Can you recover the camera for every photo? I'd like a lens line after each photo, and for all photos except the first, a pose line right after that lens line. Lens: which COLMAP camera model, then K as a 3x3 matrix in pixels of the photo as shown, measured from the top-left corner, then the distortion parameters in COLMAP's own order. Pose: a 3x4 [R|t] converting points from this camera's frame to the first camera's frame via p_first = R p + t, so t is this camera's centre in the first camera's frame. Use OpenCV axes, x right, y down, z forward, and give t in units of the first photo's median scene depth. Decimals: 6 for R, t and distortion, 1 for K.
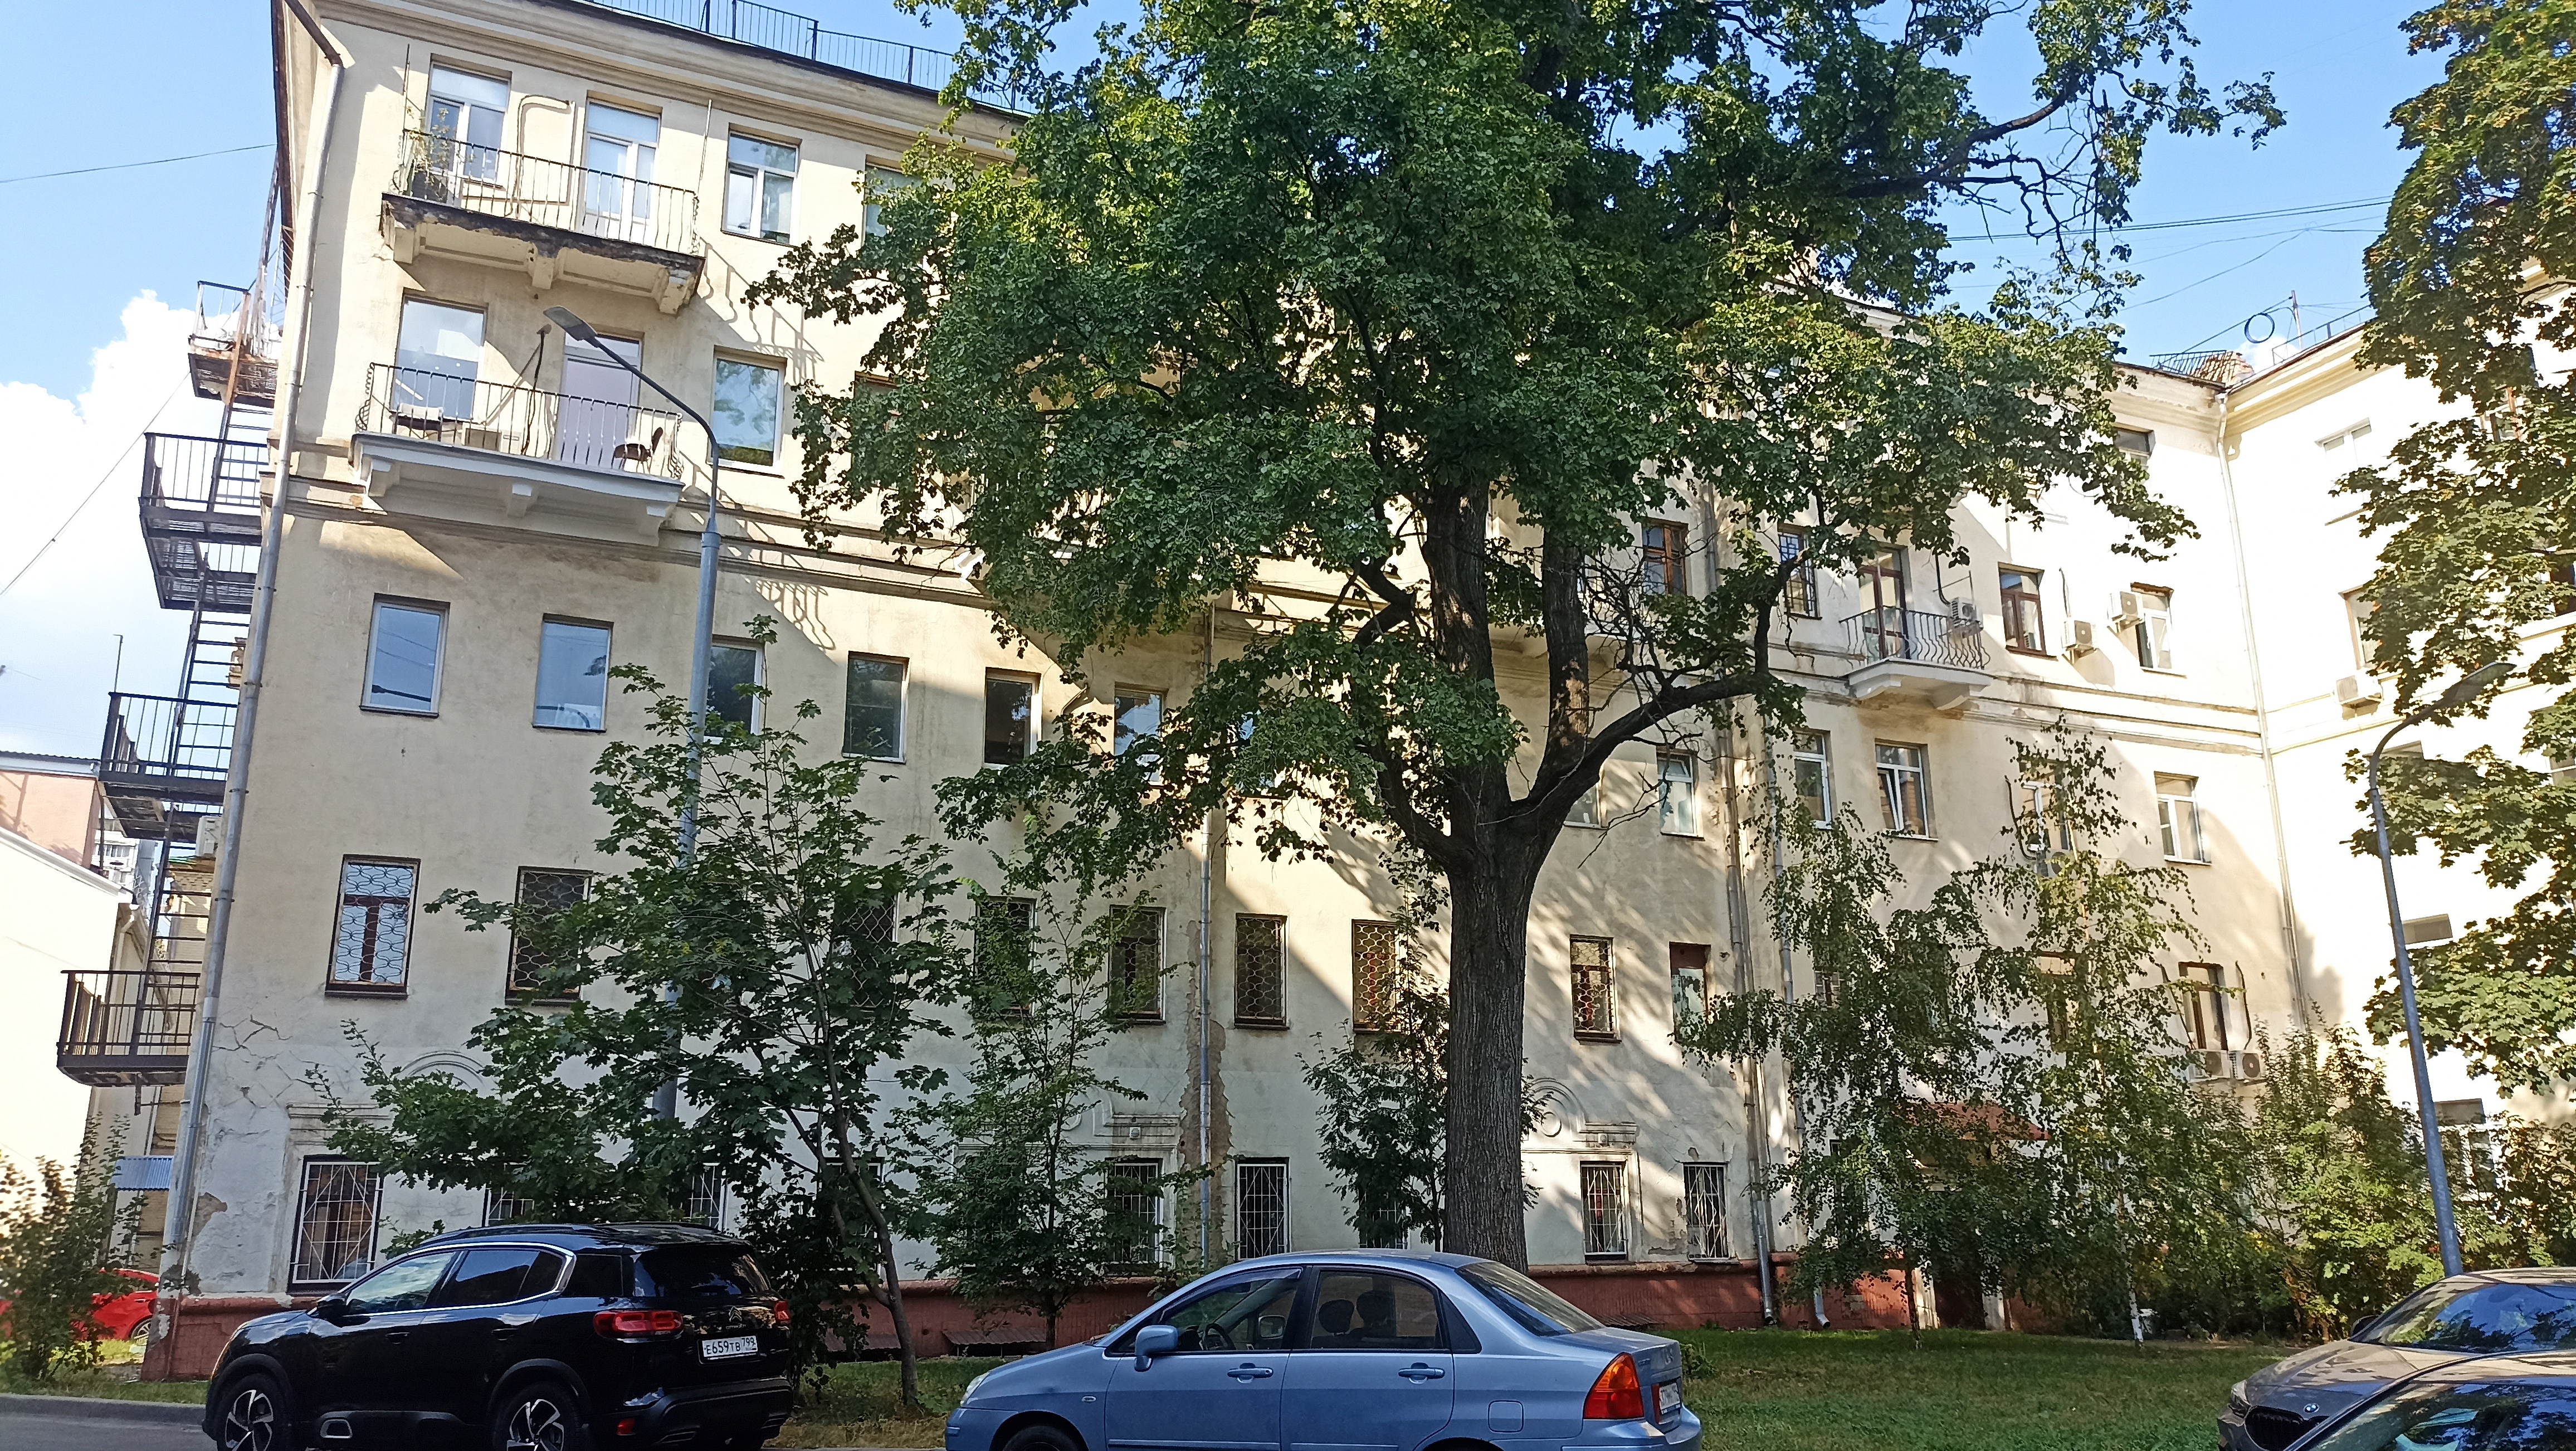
lens RADIAL K [[1877.2, 0, 1292.9], [0, 1877.2, 719.6], [0, 0, 1]] dist [0.008028, -0.002366]
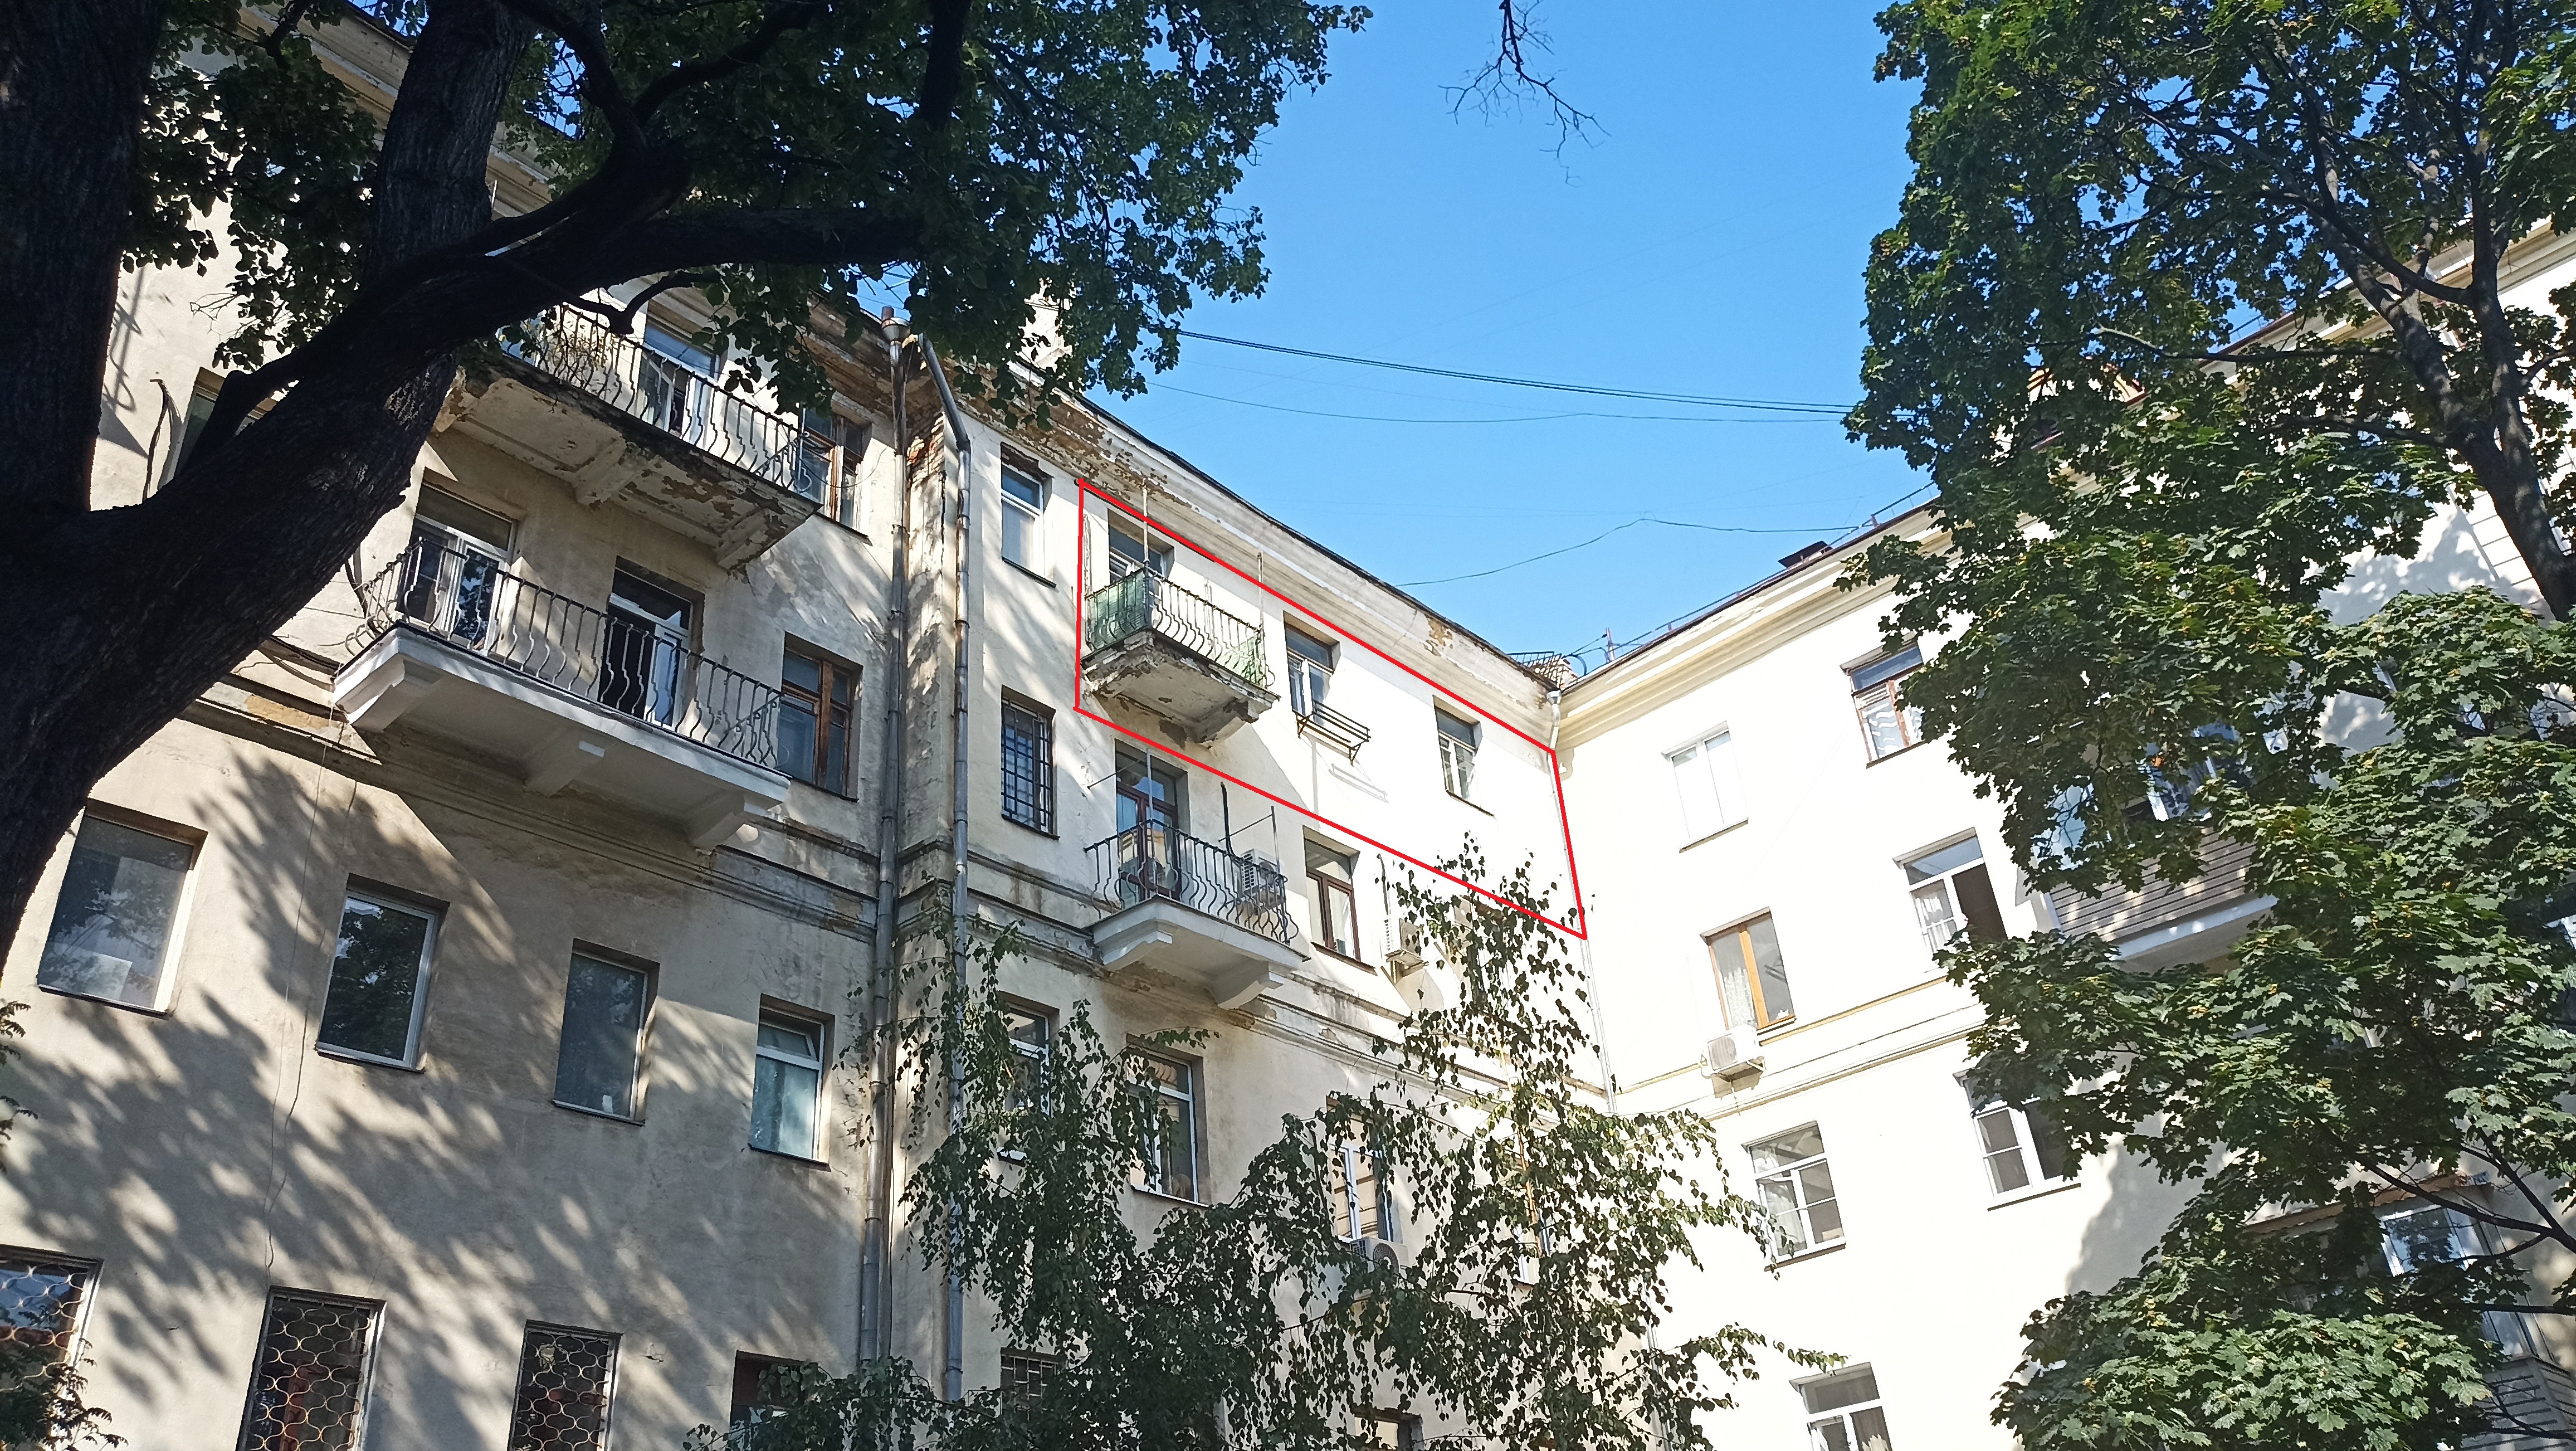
lens RADIAL K [[1877.2, 0, 1292.9], [0, 1877.2, 719.6], [0, 0, 1]] dist [0.008028, -0.002366]
pose [[0.918257, 0.149333, 0.366748, 0.121153], [-0.036177, 0.953929, -0.297843, 0.098248], [-0.394329, 0.260228, 0.881354, 0.416245]]
